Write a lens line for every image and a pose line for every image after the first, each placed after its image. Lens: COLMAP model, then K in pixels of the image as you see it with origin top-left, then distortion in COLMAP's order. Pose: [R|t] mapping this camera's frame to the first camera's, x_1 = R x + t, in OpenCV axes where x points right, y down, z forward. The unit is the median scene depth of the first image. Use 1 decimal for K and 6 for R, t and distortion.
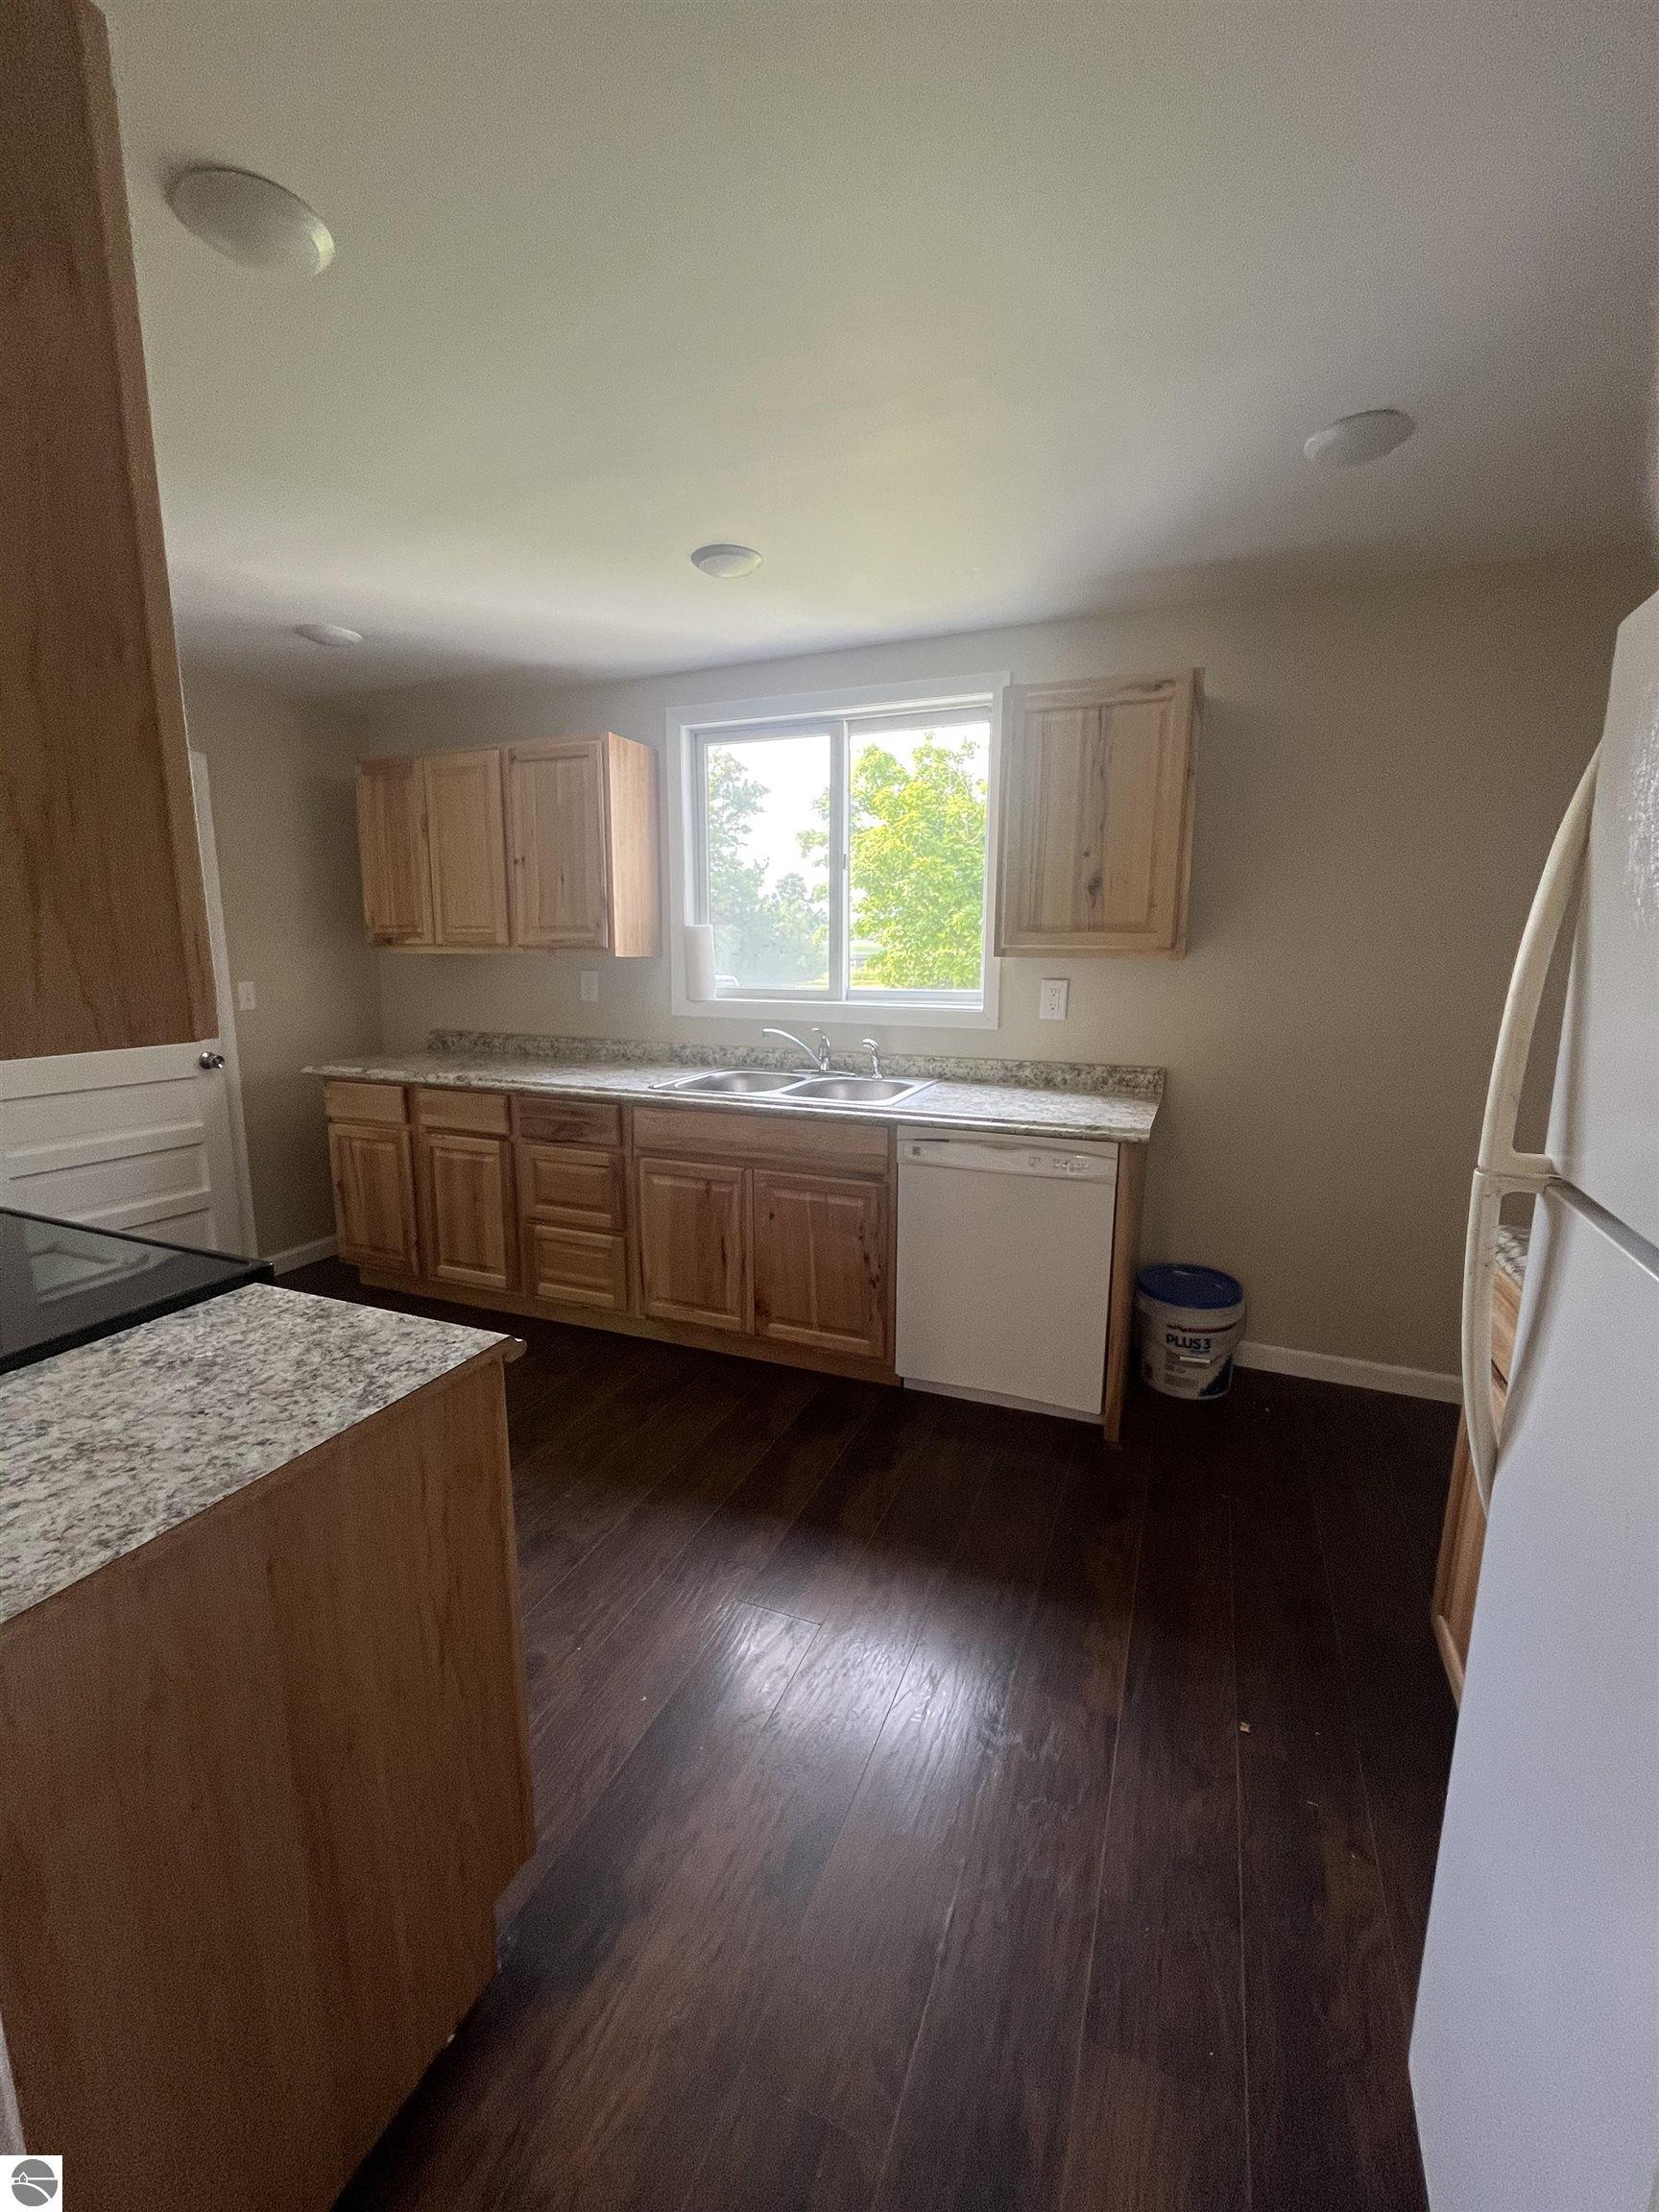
lens RADIAL K [[899.2, 0, 837.0], [0, 899.2, 1098.2], [0, 0, 1]] dist [-0.003789, -0.000067]
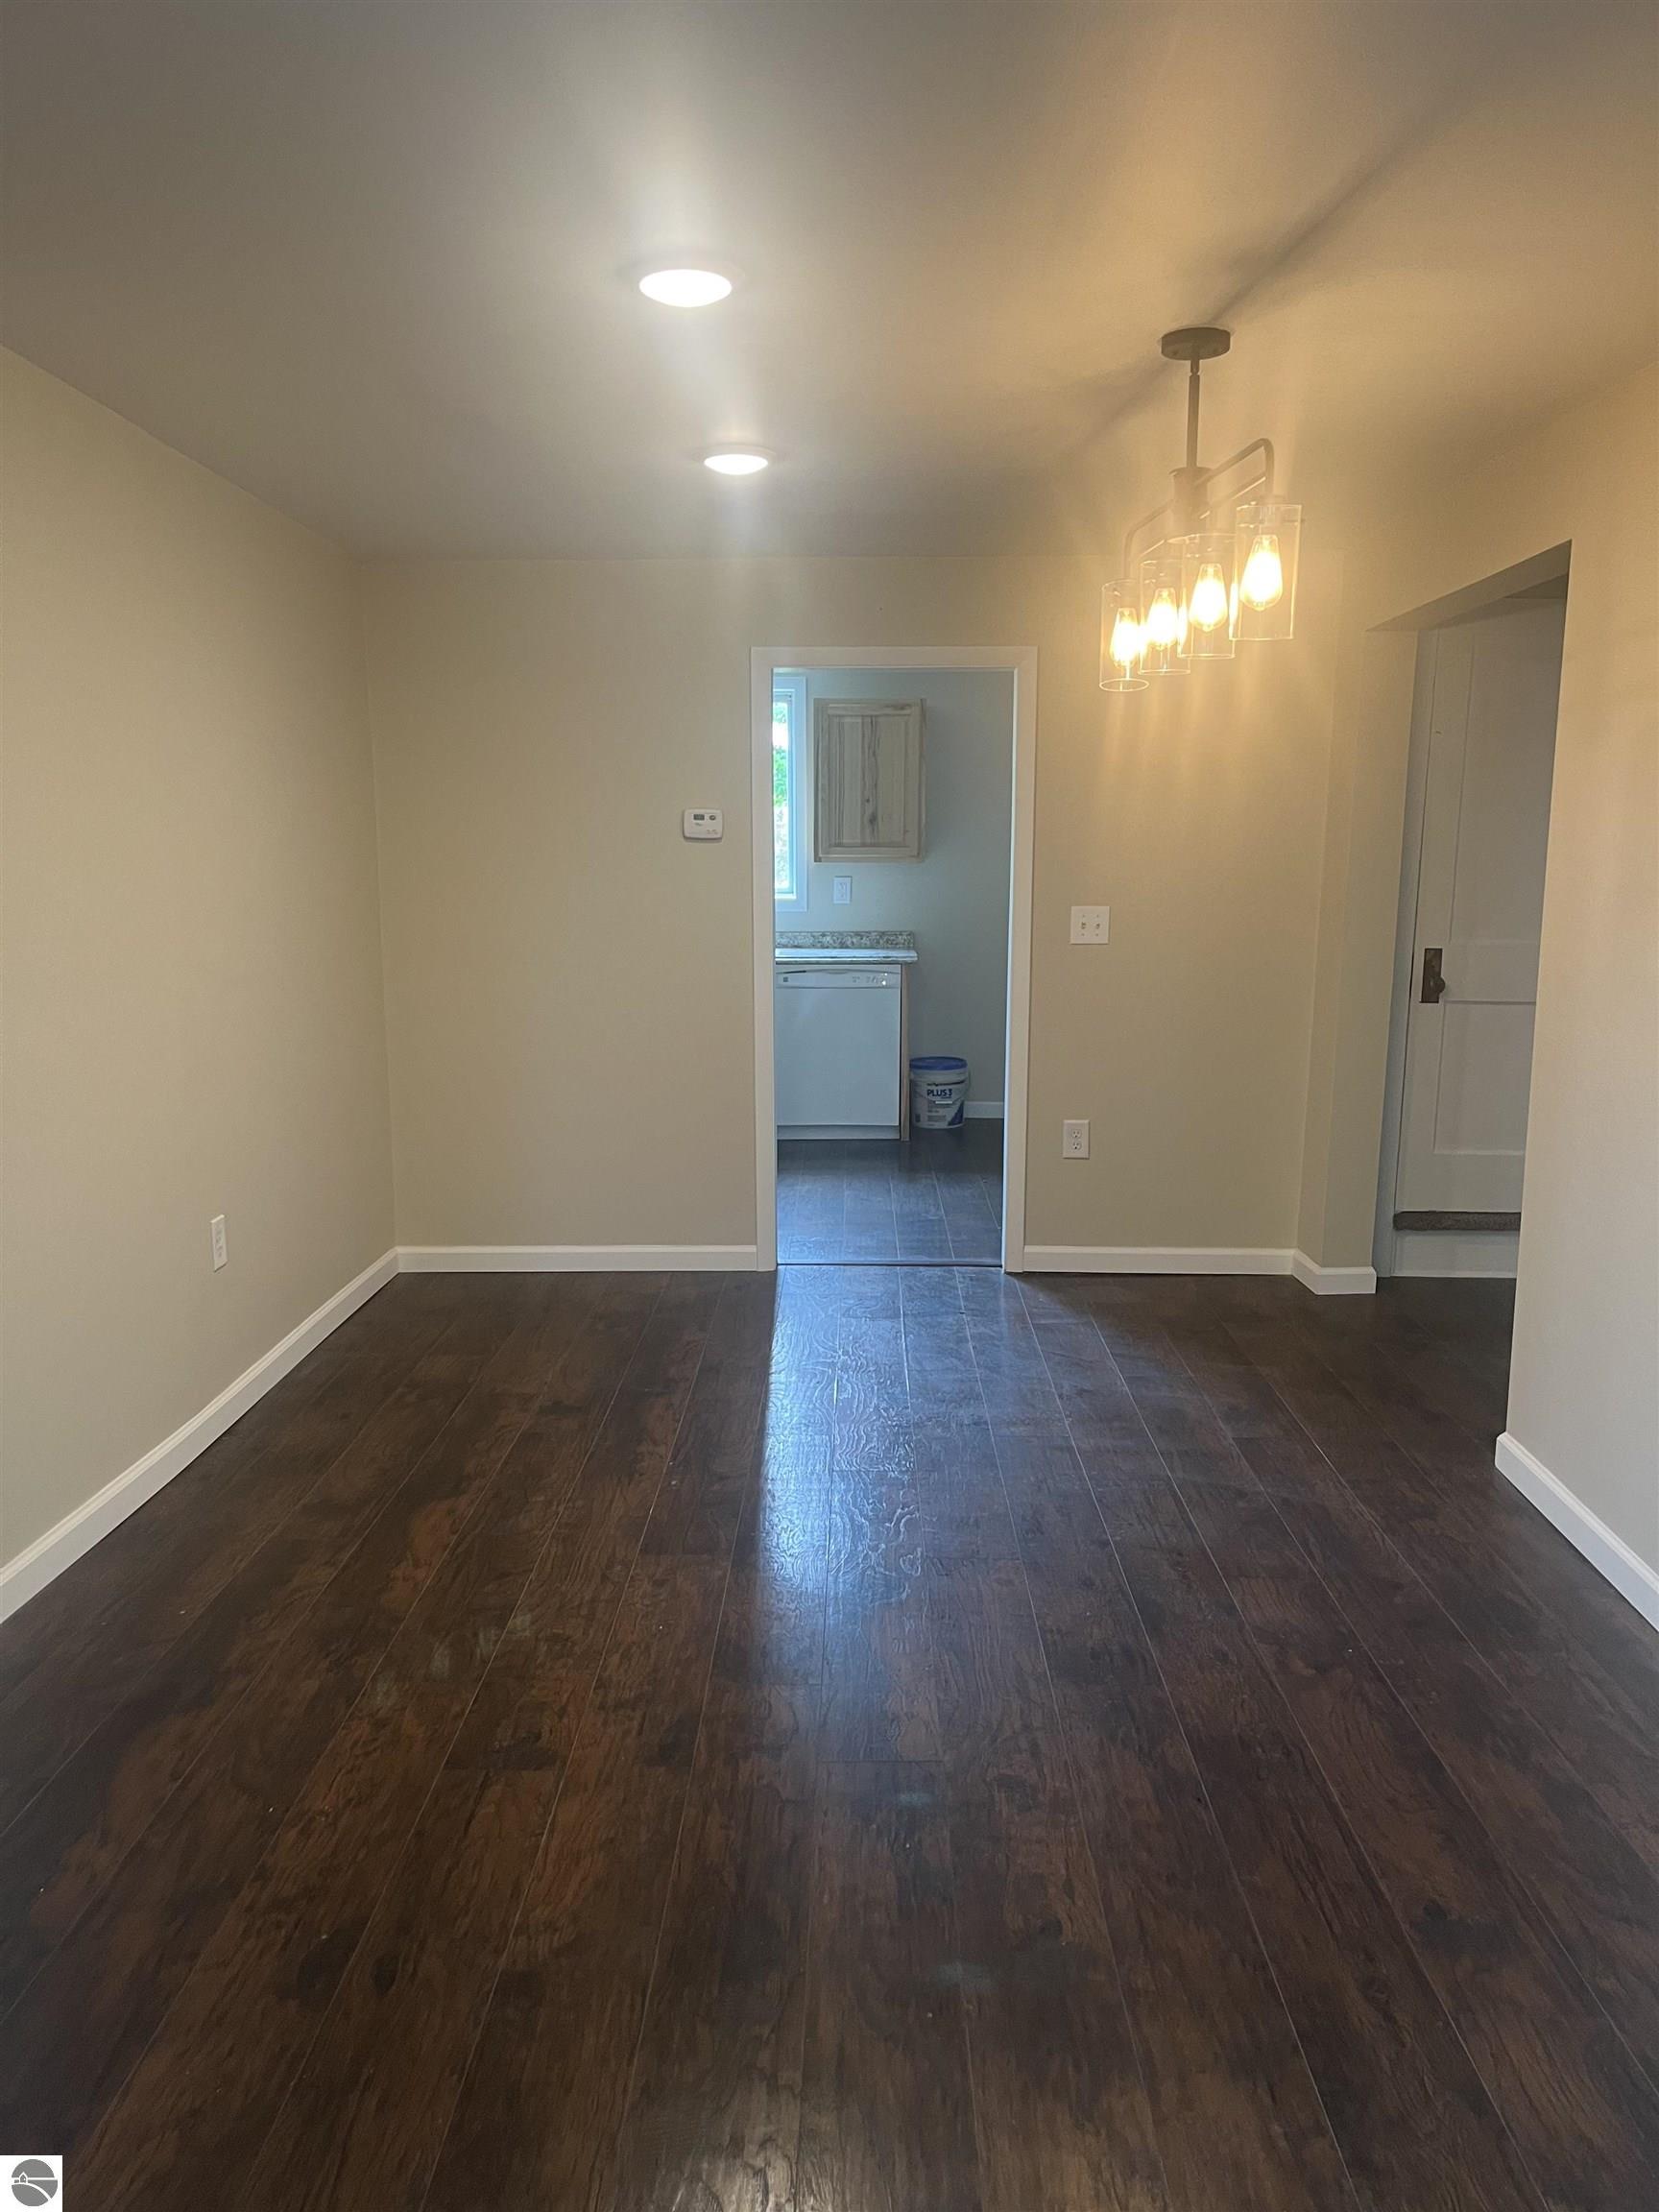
lens RADIAL K [[1674.5, 0, 826.0], [0, 1674.5, 1105.9], [0, 0, 1]] dist [0.046923, -0.013316]
pose [[0.929084, -0.058169, 0.365266, -0.945930], [0.064294, 0.997920, -0.004618, 0.298791], [-0.364237, 0.027774, 0.930892, -1.824800]]
